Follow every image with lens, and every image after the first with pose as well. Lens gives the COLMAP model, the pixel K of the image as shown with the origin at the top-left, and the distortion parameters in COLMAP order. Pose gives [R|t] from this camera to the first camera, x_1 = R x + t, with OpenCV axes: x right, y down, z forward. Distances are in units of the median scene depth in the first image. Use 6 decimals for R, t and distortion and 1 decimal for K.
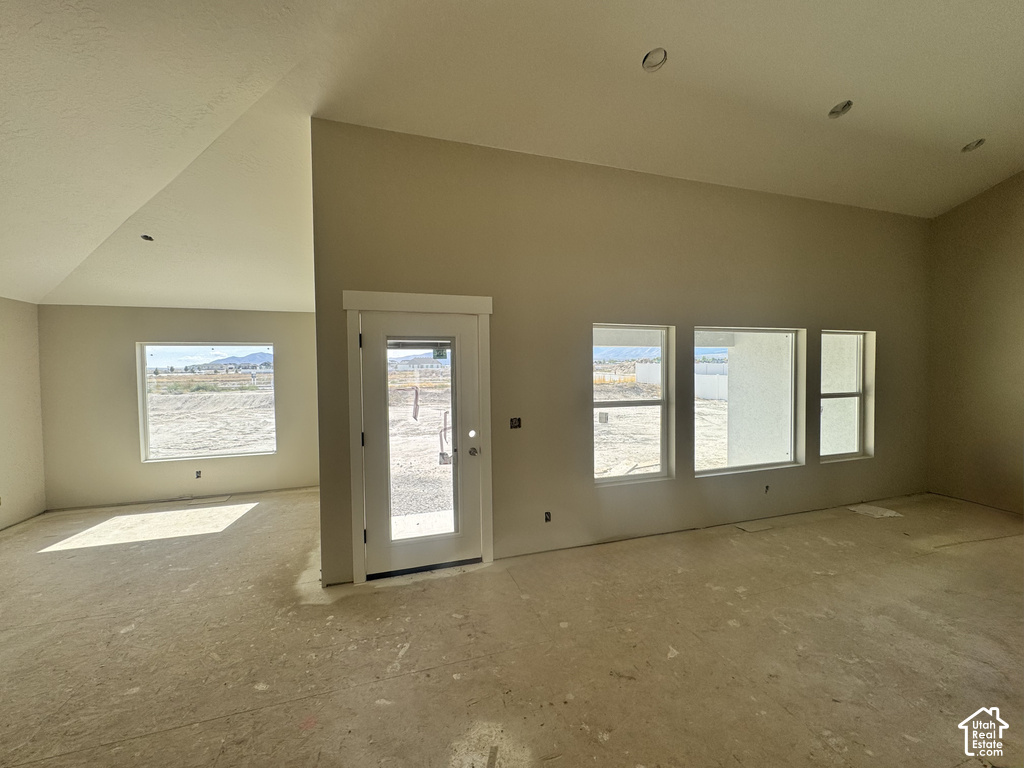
lens RADIAL K [[408.7, 0, 510.6], [0, 408.7, 381.7], [0, 0, 1]] dist [-0.000011, -0.000890]
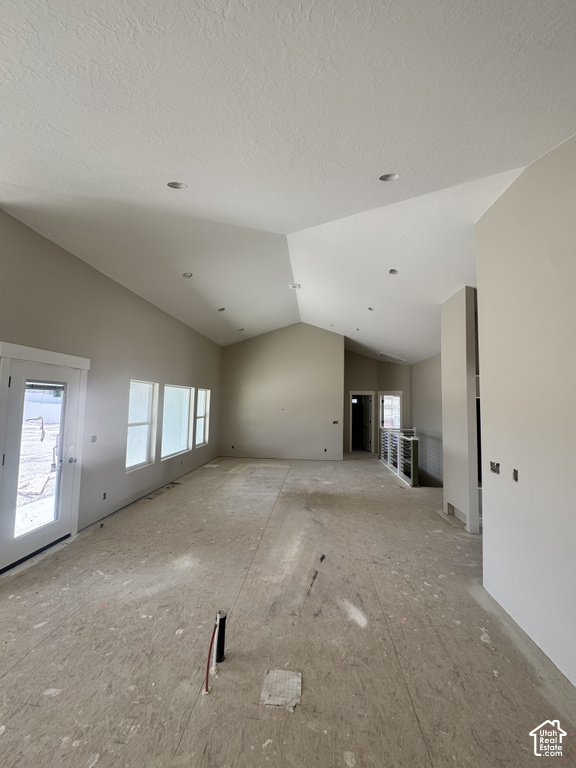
lens RADIAL K [[306.5, 0, 288.1], [0, 306.5, 381.1], [0, 0, 1]] dist [-0.000011, -0.000890]
pose [[0.388759, 0.088483, 0.917081, -0.887613], [-0.006518, 0.995617, -0.093298, -0.018025], [-0.921316, 0.030293, 0.387632, -0.178885]]
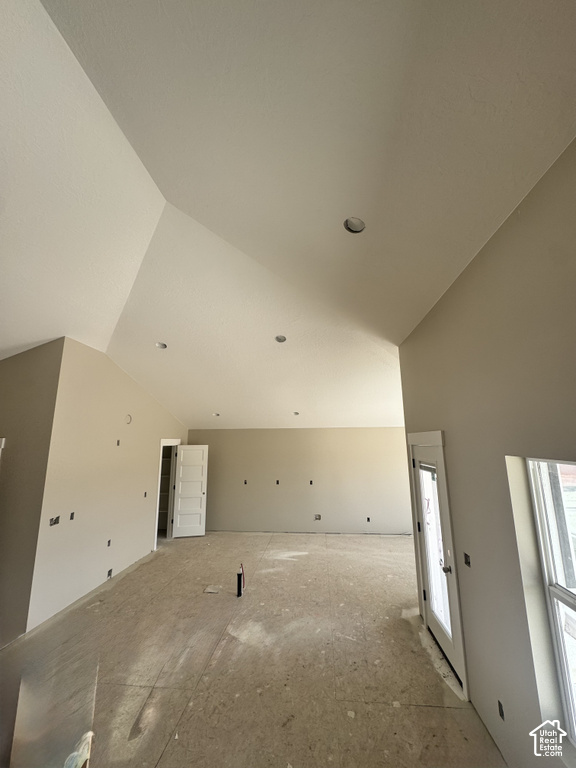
lens RADIAL K [[306.5, 0, 289.9], [0, 306.5, 385.0], [0, 0, 1]] dist [-0.000011, -0.000890]
pose [[-0.398047, -0.152734, -0.904561, 0.981531], [-0.003920, 0.986317, -0.164814, -0.201988], [0.917357, -0.062058, -0.393199, 1.018621]]
